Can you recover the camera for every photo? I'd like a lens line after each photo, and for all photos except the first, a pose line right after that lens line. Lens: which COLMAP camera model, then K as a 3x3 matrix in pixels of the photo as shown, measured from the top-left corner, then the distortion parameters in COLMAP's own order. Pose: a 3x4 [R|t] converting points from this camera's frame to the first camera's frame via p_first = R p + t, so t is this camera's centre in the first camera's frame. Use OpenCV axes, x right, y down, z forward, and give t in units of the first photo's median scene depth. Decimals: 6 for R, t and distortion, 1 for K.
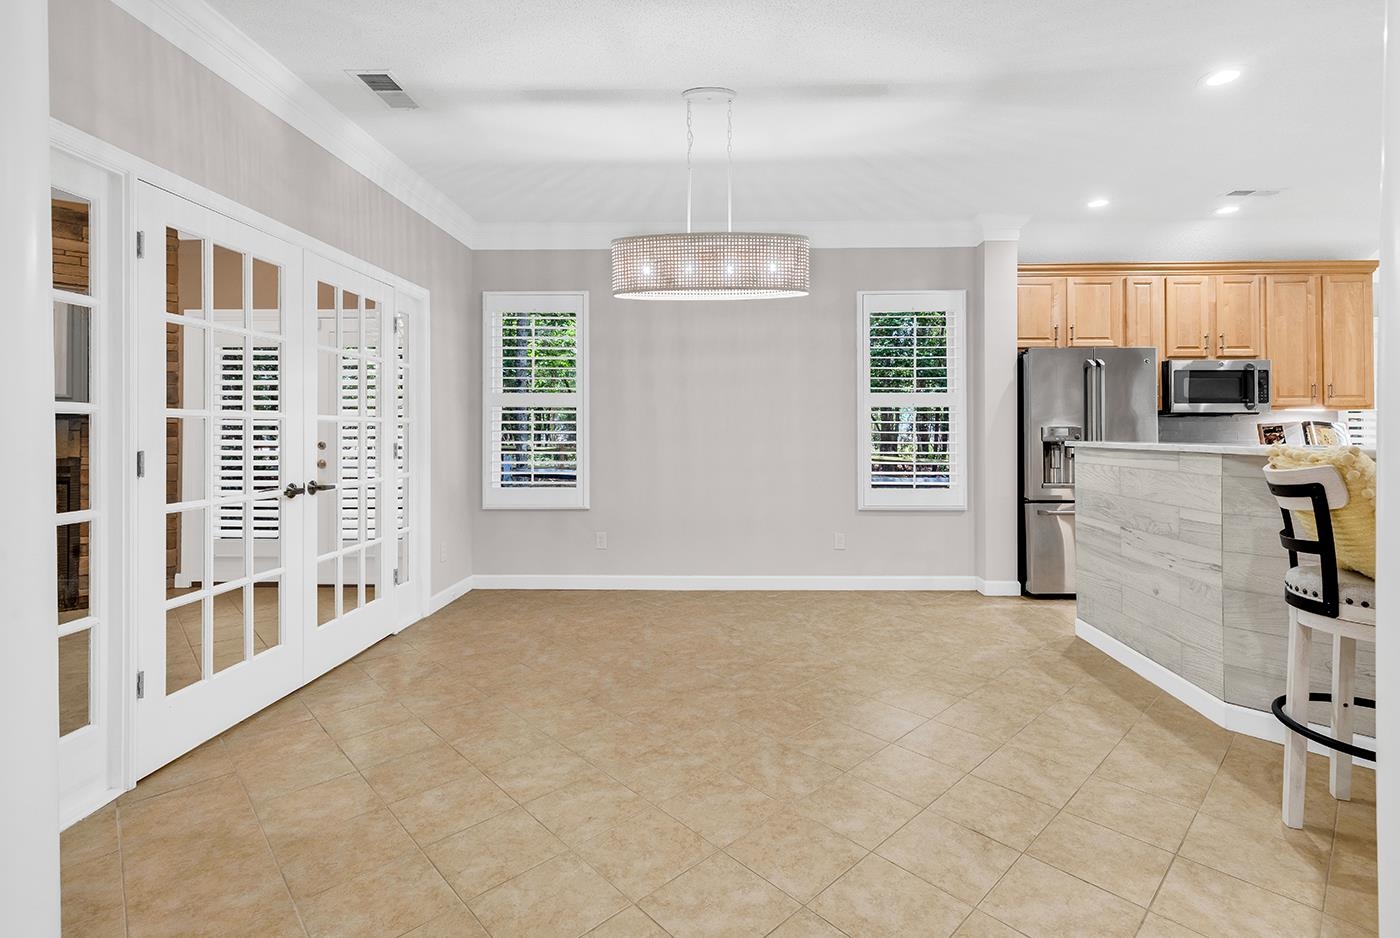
lens RADIAL K [[642.0, 0, 735.0], [0, 642.0, 433.5], [0, 0, 1]] dist [0.010607, -0.001631]
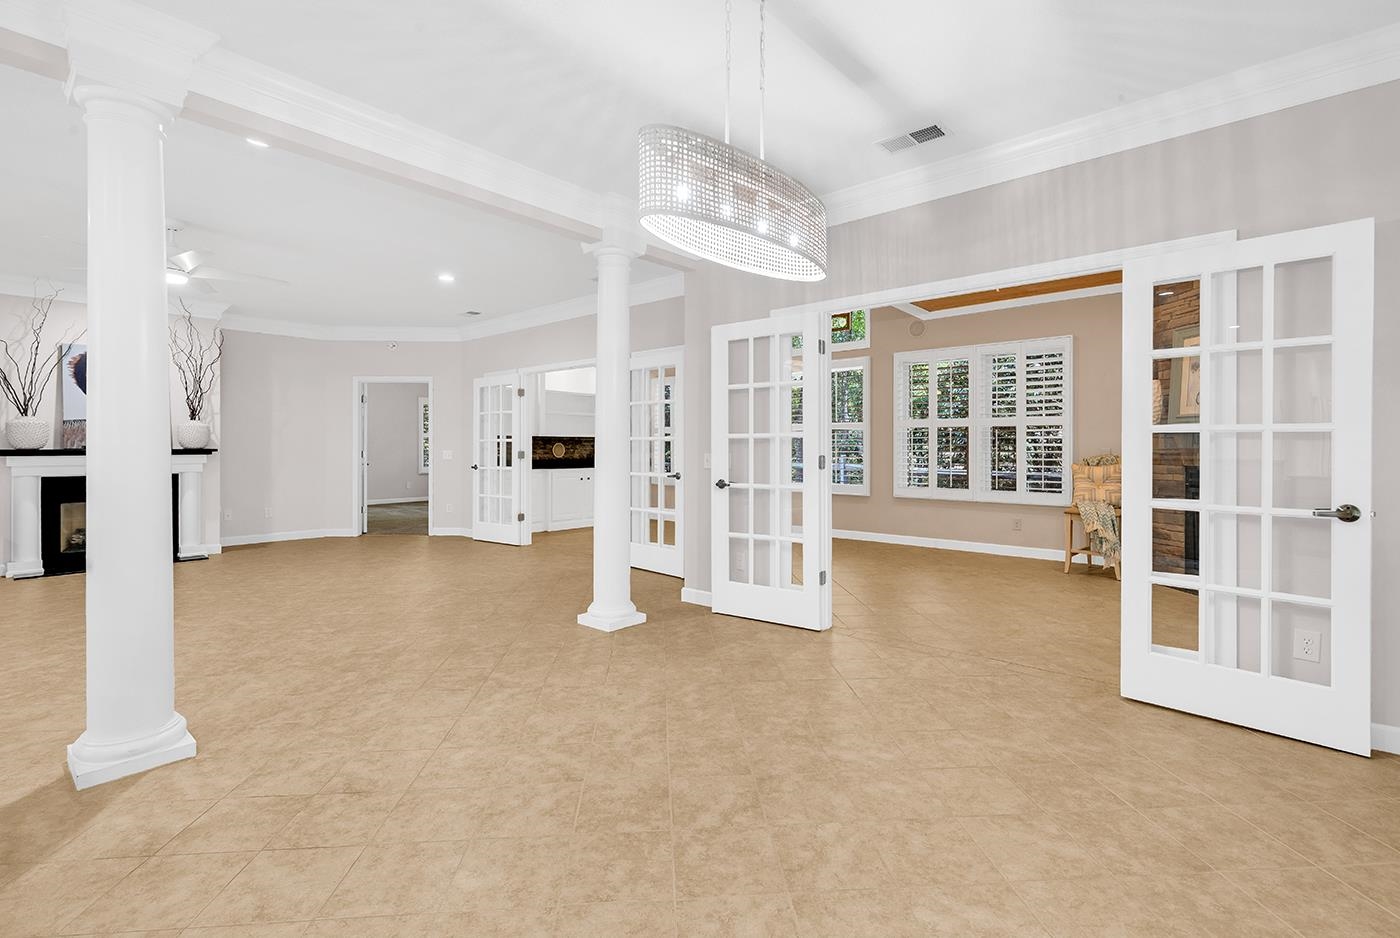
lens RADIAL K [[636.6, 0, 694.9], [0, 636.6, 443.7], [0, 0, 1]] dist [0.007383, 0.000150]
pose [[-0.659130, -0.000020, -0.752029, 0.576572], [0.003022, 0.999992, -0.002674, -0.001225], [0.752023, -0.004035, -0.659125, 1.525443]]
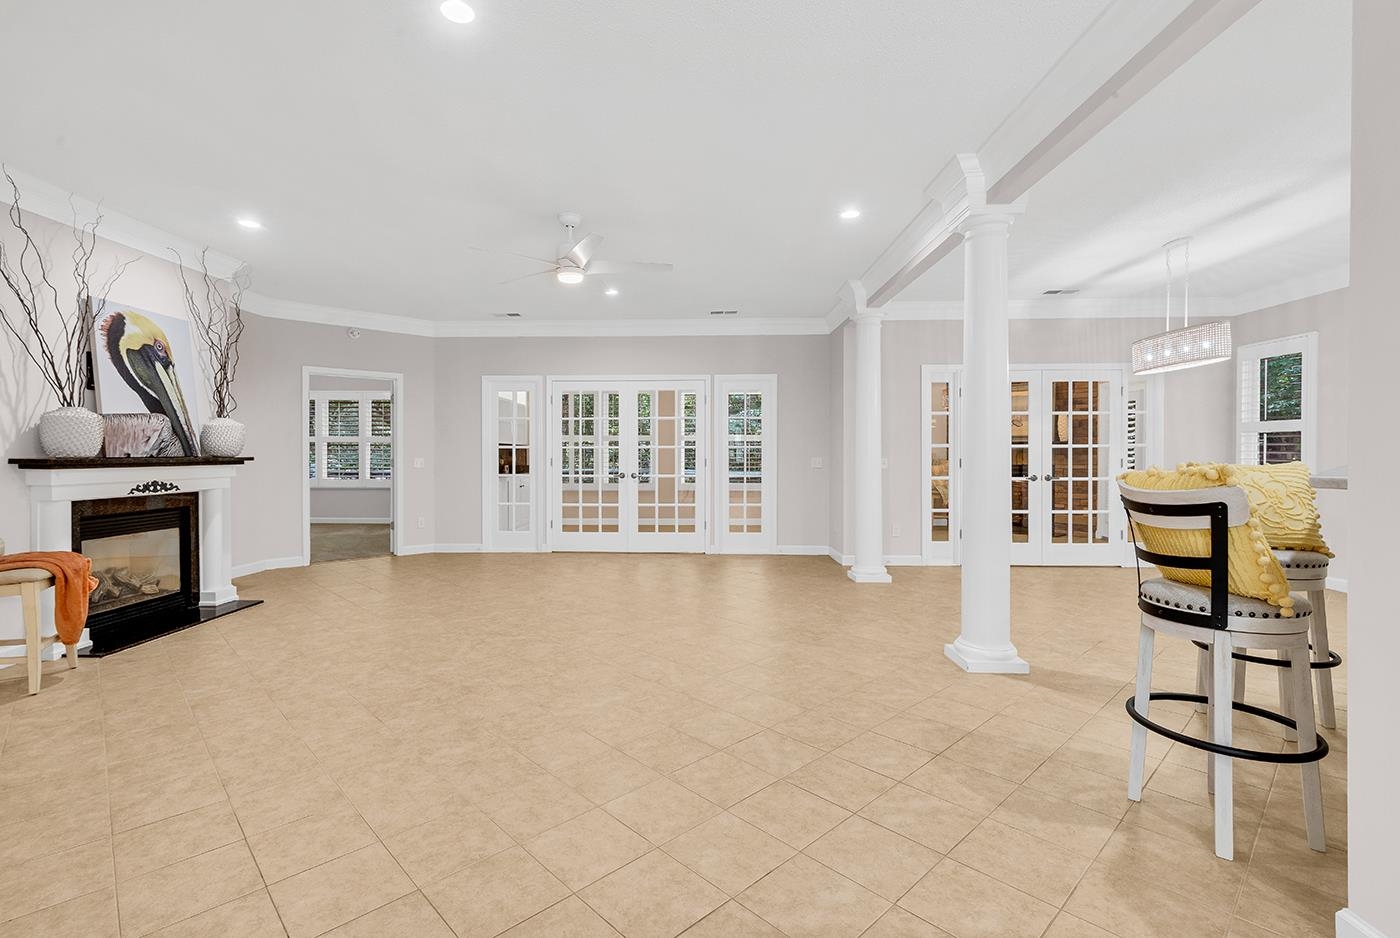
lens RADIAL K [[633.5, 0, 701.5], [0, 633.5, 449.2], [0, 0, 1]] dist [0.004985, -0.000267]
pose [[-0.047449, -0.003287, -0.998868, 1.737924], [0.000187, 0.999995, -0.003300, -0.009779], [0.998874, -0.000343, -0.047448, -0.139213]]
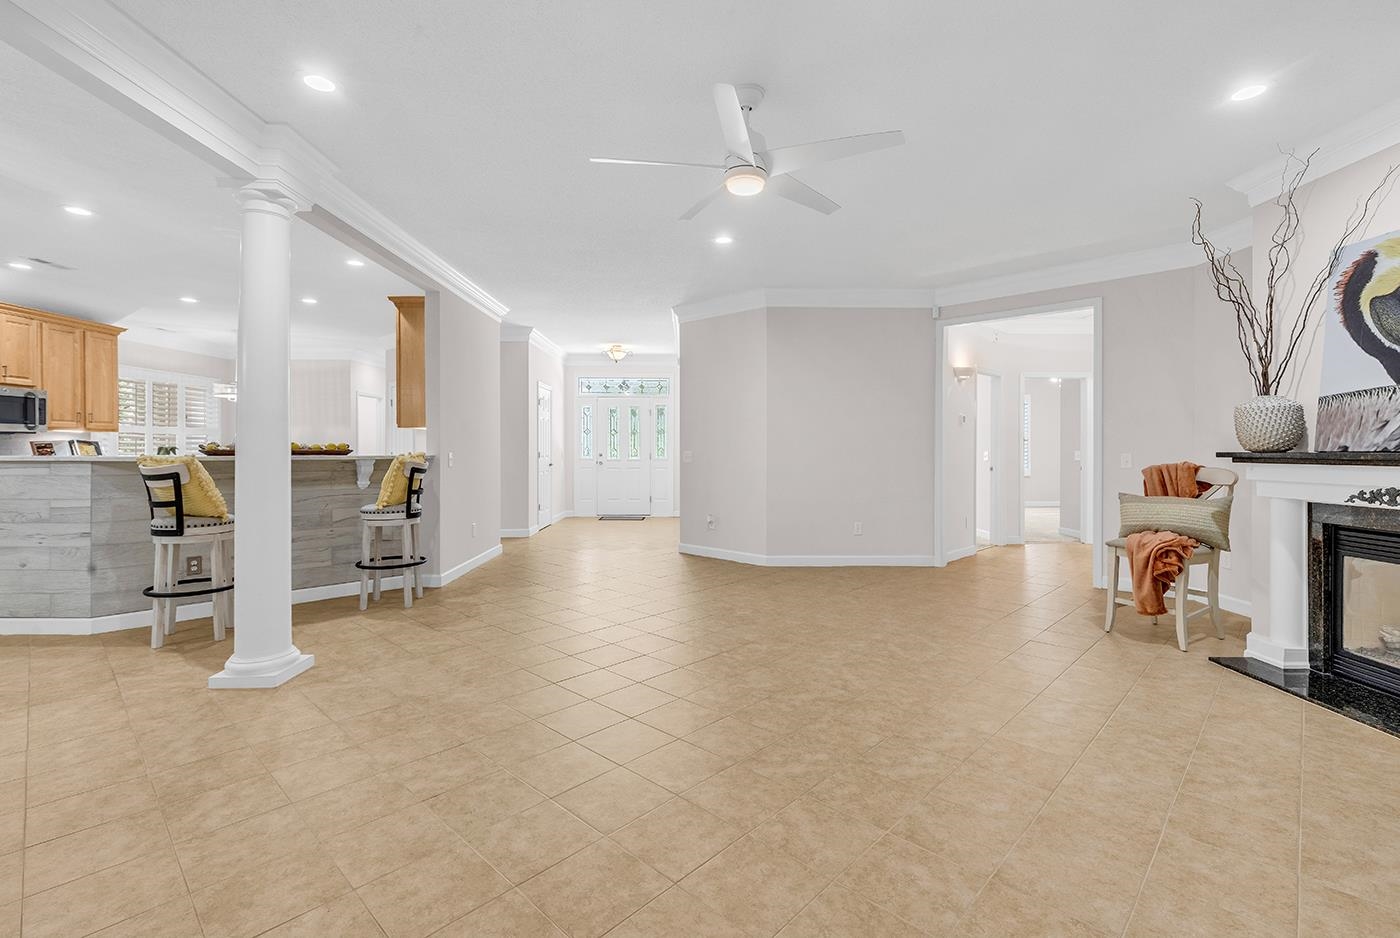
lens RADIAL K [[633.5, 0, 701.5], [0, 633.5, 449.2], [0, 0, 1]] dist [0.004985, -0.000267]
pose [[-0.027512, 0.002691, 0.999618, -0.784859], [-0.000707, 0.999996, -0.002711, 0.004158], [-0.999621, -0.000782, -0.027510, -0.419824]]
